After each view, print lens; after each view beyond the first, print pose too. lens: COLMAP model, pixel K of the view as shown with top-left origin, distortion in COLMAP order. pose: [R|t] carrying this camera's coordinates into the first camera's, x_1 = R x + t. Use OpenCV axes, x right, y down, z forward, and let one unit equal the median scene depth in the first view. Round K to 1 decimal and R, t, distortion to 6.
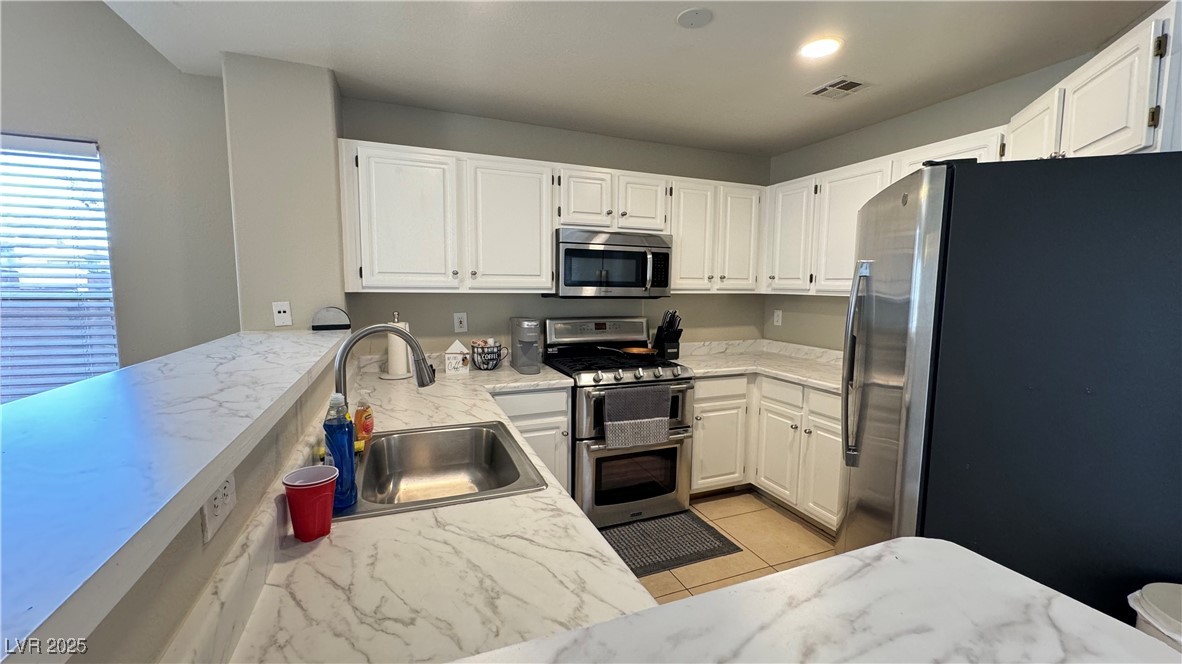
lens RADIAL K [[469.1, 0, 591.0], [0, 469.1, 332.0], [0, 0, 1]] dist [-0.001243, -0.000455]
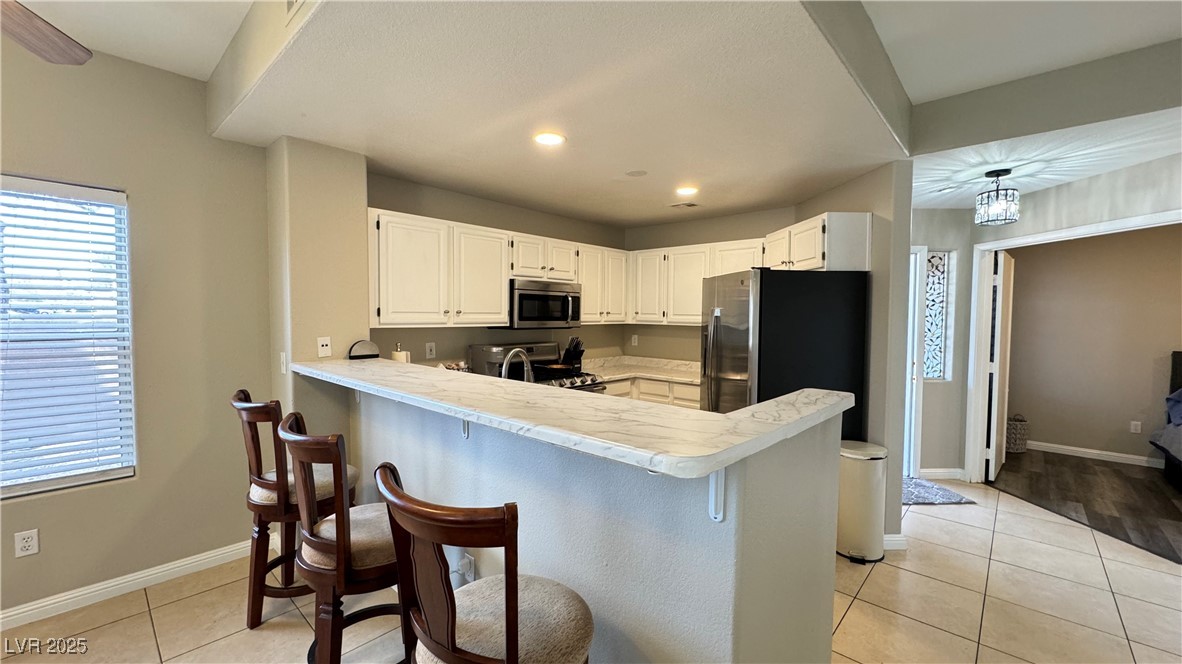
lens RADIAL K [[469.1, 0, 591.0], [0, 469.1, 332.0], [0, 0, 1]] dist [-0.001243, -0.000455]
pose [[0.902561, -0.018973, 0.430144, -0.430282], [0.042438, 0.998084, -0.045025, 0.004937], [-0.428466, 0.058892, 0.901637, -0.302676]]
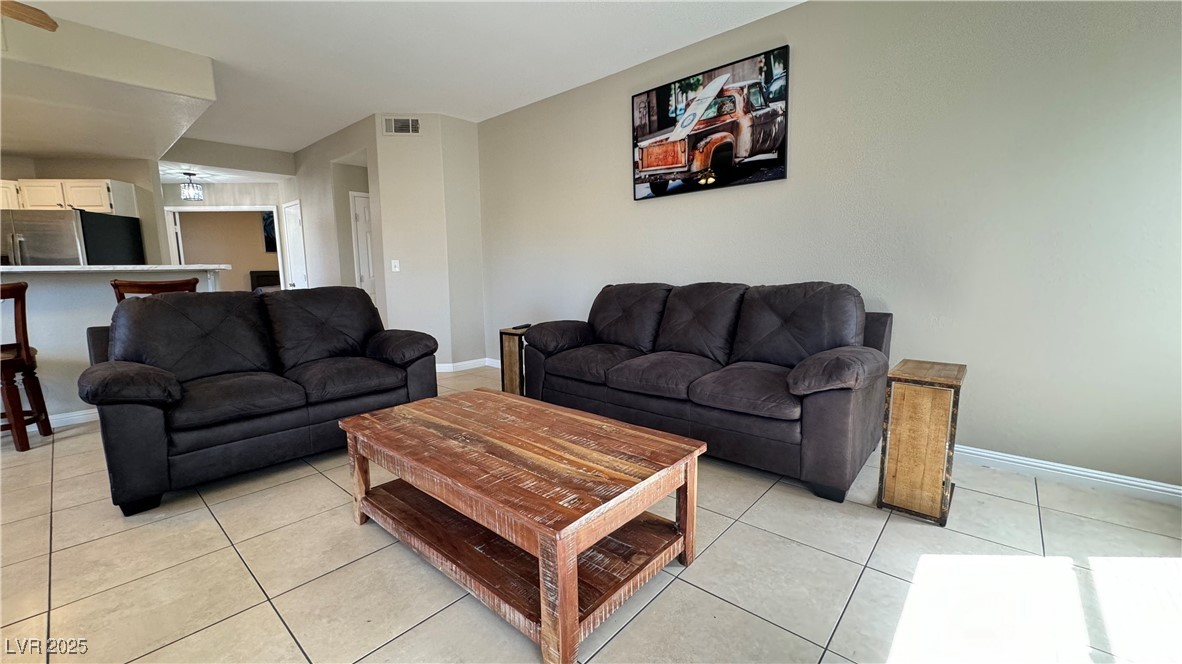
lens RADIAL K [[469.1, 0, 591.0], [0, 469.1, 332.0], [0, 0, 1]] dist [-0.001243, -0.000455]
pose [[-0.449764, -0.123561, 0.884559, -1.920213], [0.096384, 0.977886, 0.185605, 0.117691], [-0.887932, 0.168736, -0.427909, -0.348247]]
